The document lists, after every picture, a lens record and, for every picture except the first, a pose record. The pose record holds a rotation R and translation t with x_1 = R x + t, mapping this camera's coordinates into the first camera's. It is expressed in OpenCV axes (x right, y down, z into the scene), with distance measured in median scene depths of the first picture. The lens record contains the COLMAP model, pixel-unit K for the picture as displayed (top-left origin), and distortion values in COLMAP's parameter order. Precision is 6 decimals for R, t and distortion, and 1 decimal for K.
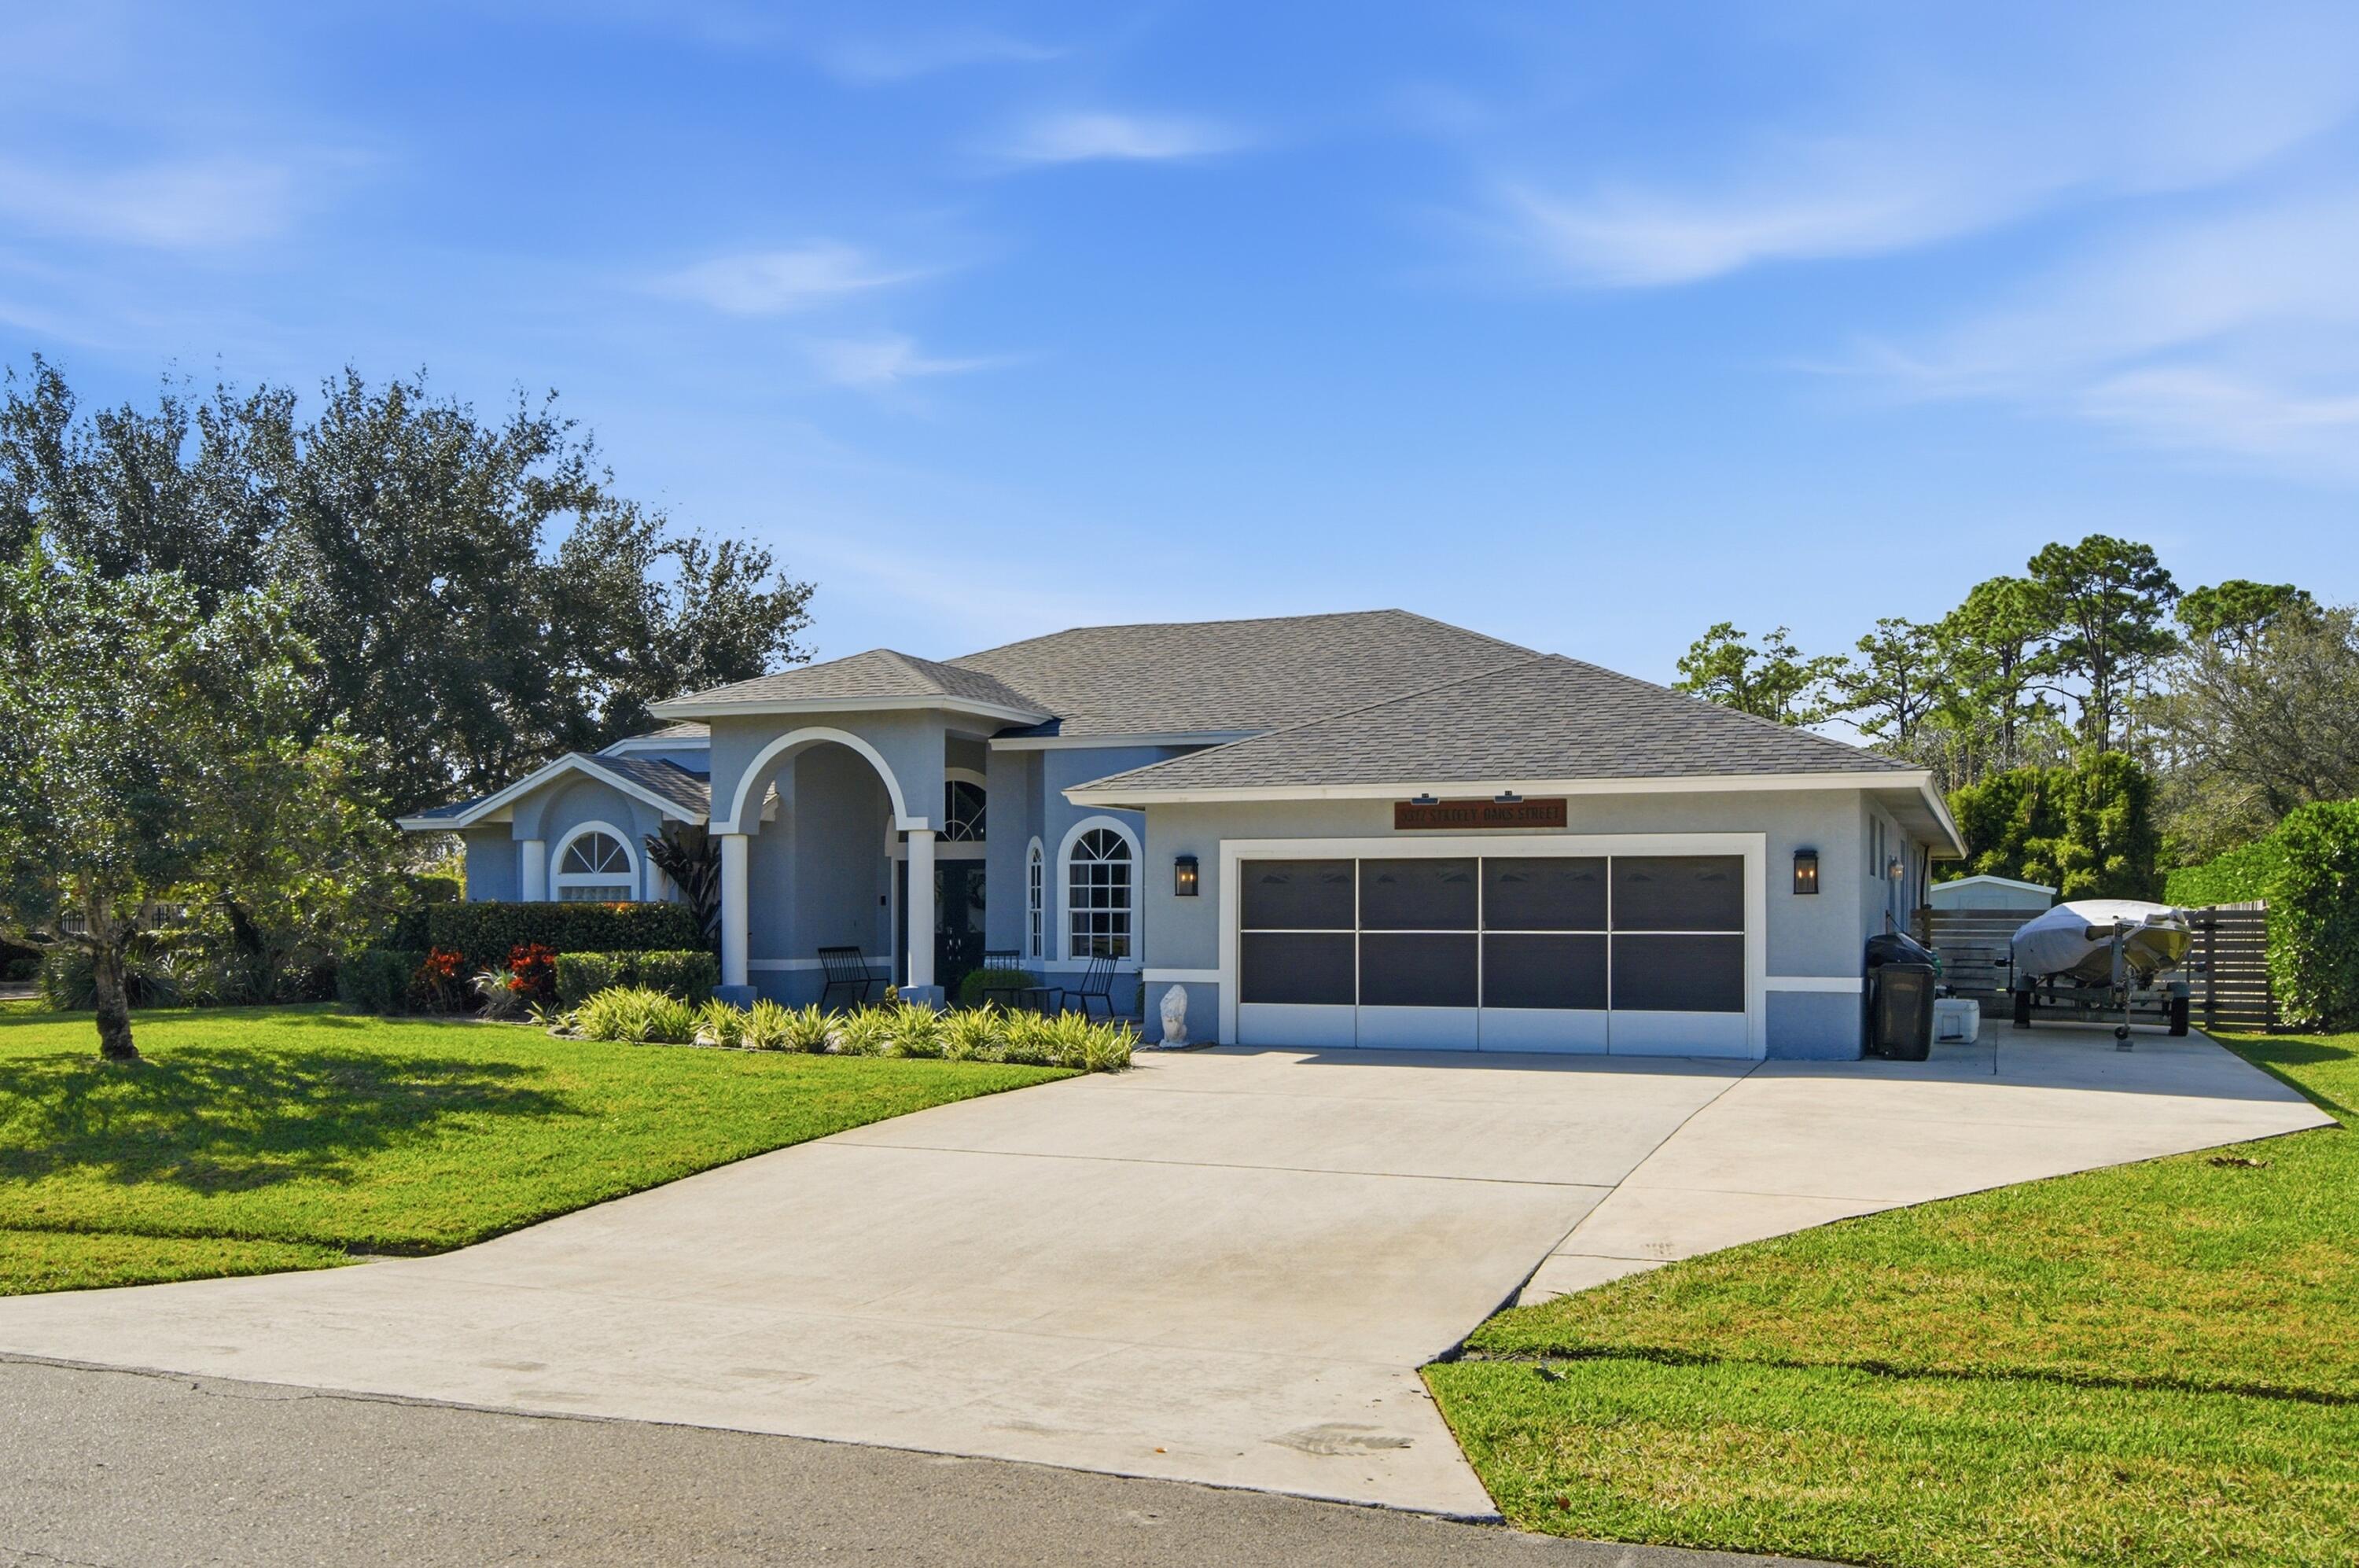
lens RADIAL K [[2079.0, 0, 1219.2], [0, 2079.0, 928.5], [0, 0, 1]] dist [0.038732, -0.004475]
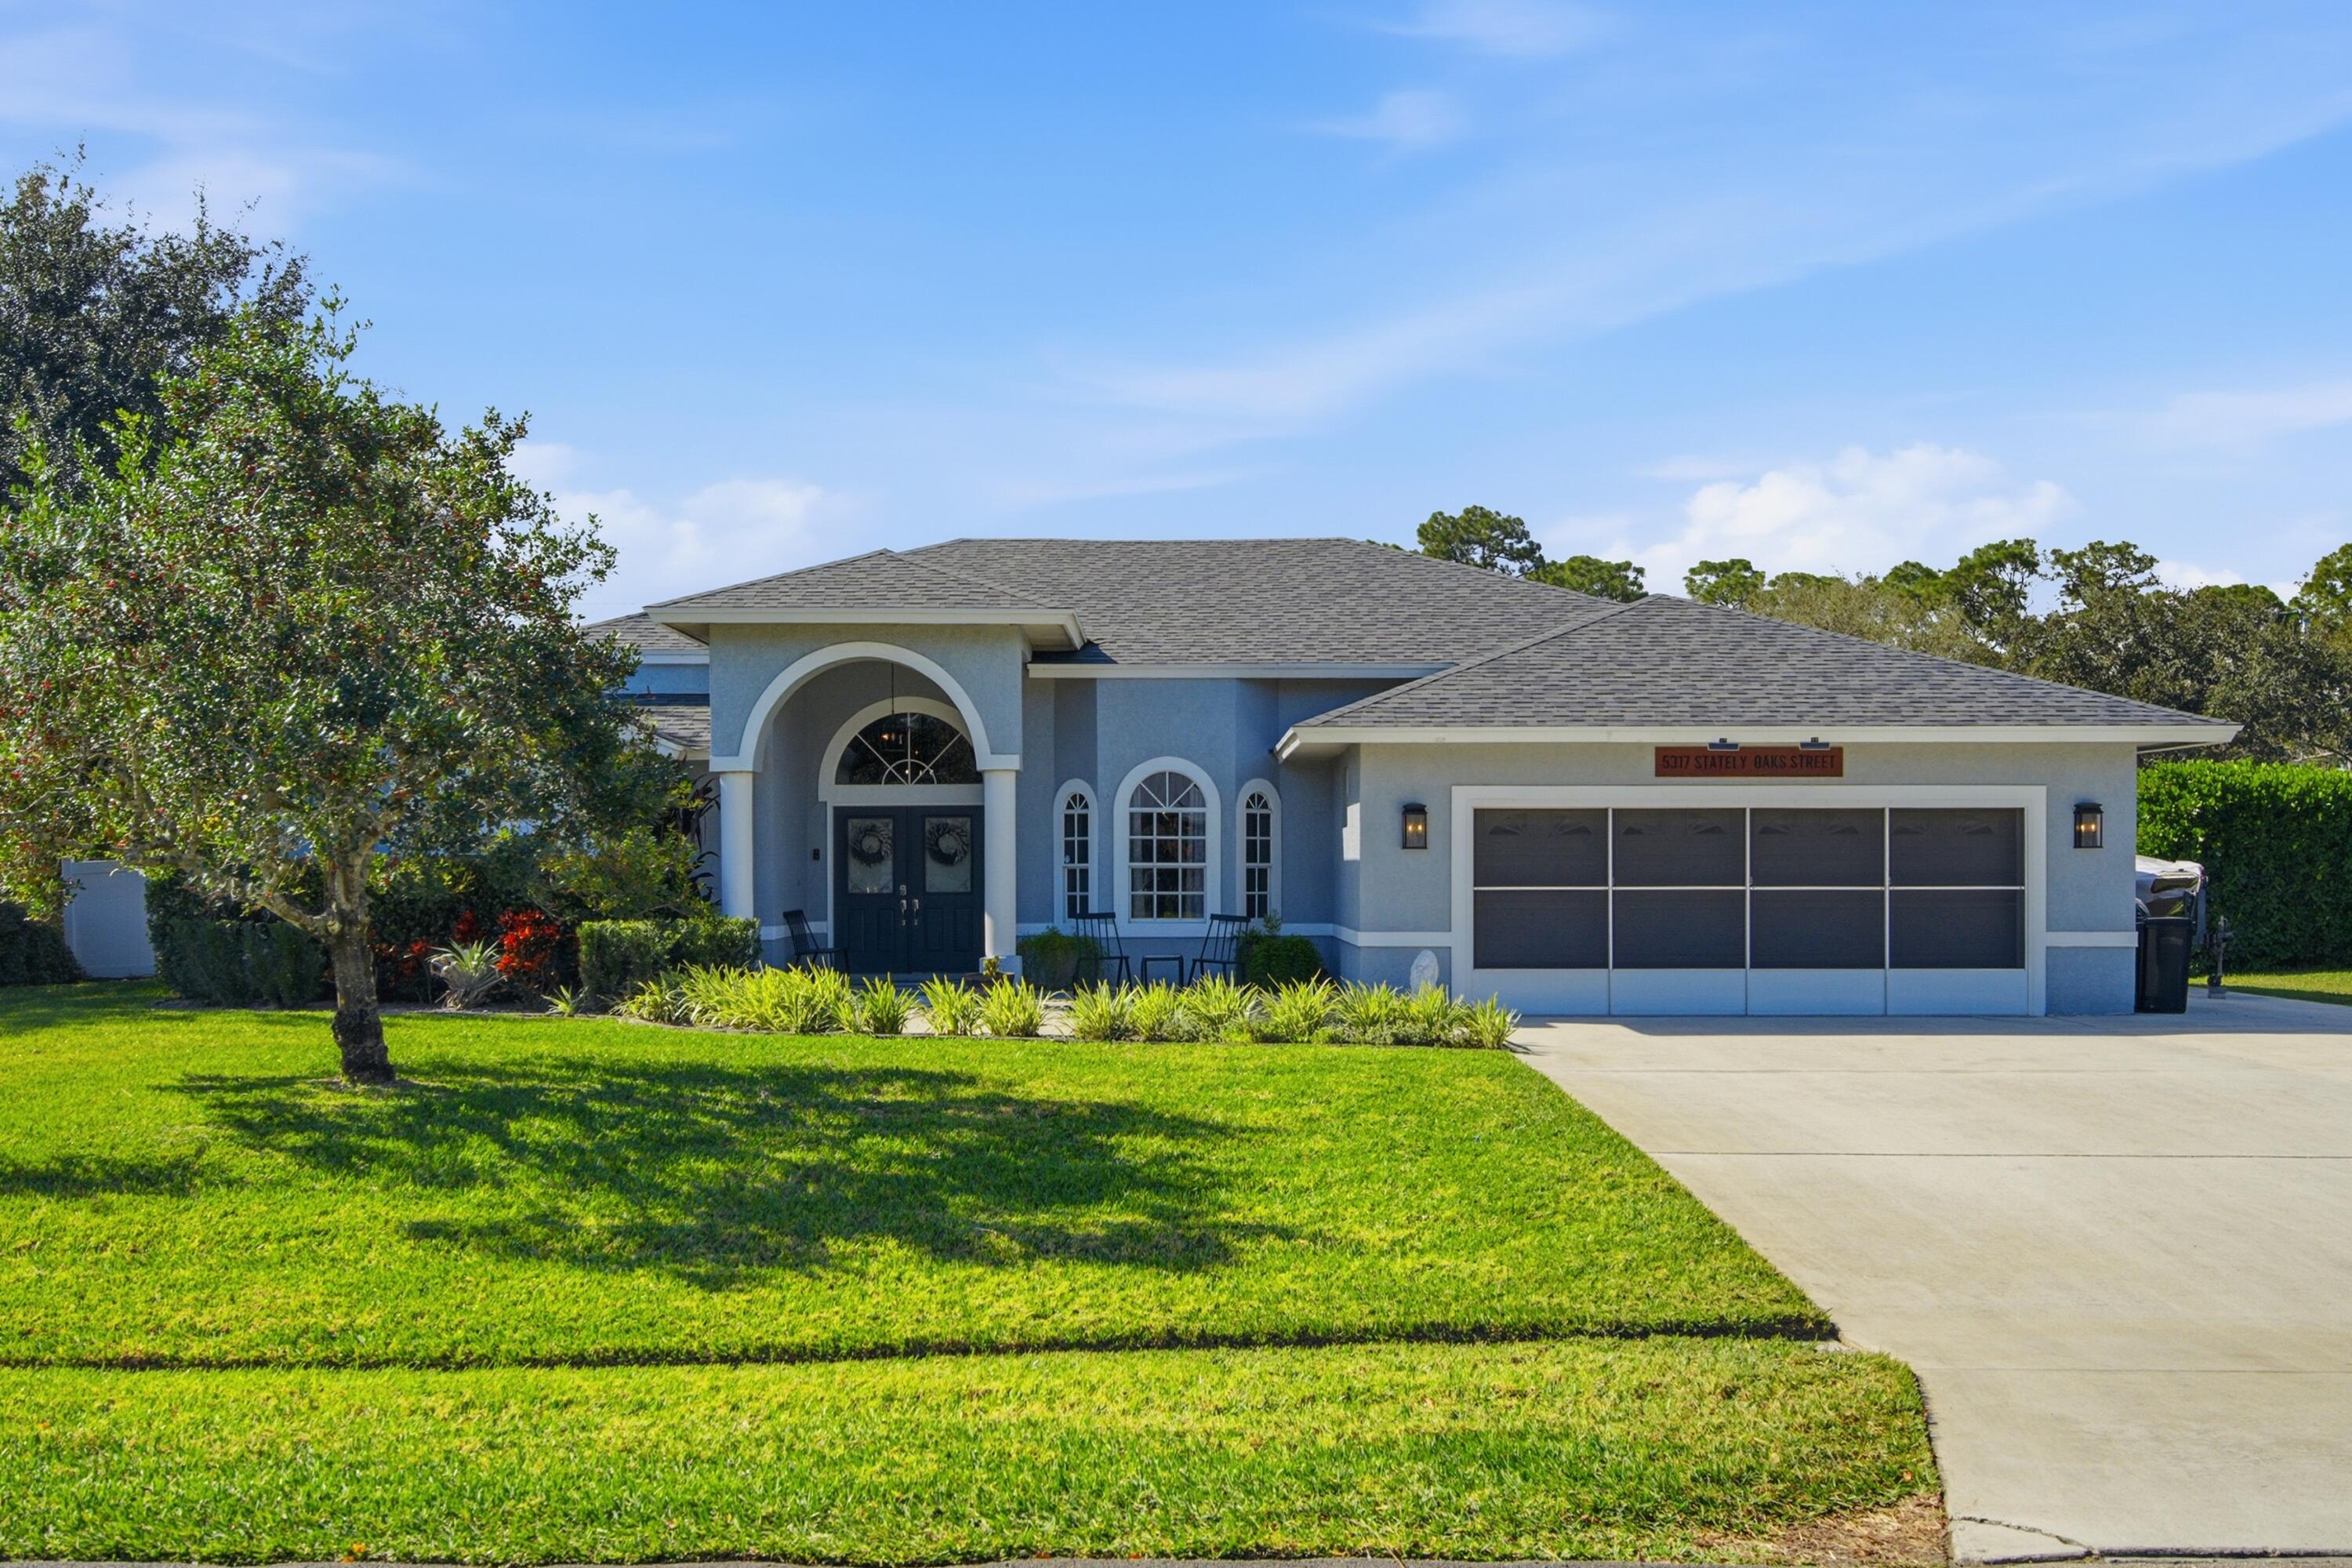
lens RADIAL K [[2149.8, 0, 1178.5], [0, 2149.8, 924.0], [0, 0, 1]] dist [0.012483, 0.012173]
pose [[0.931393, -0.011496, 0.363833, -0.371240], [0.004580, 0.999792, 0.019866, -0.002131], [-0.363986, -0.016837, 0.931252, 0.157982]]
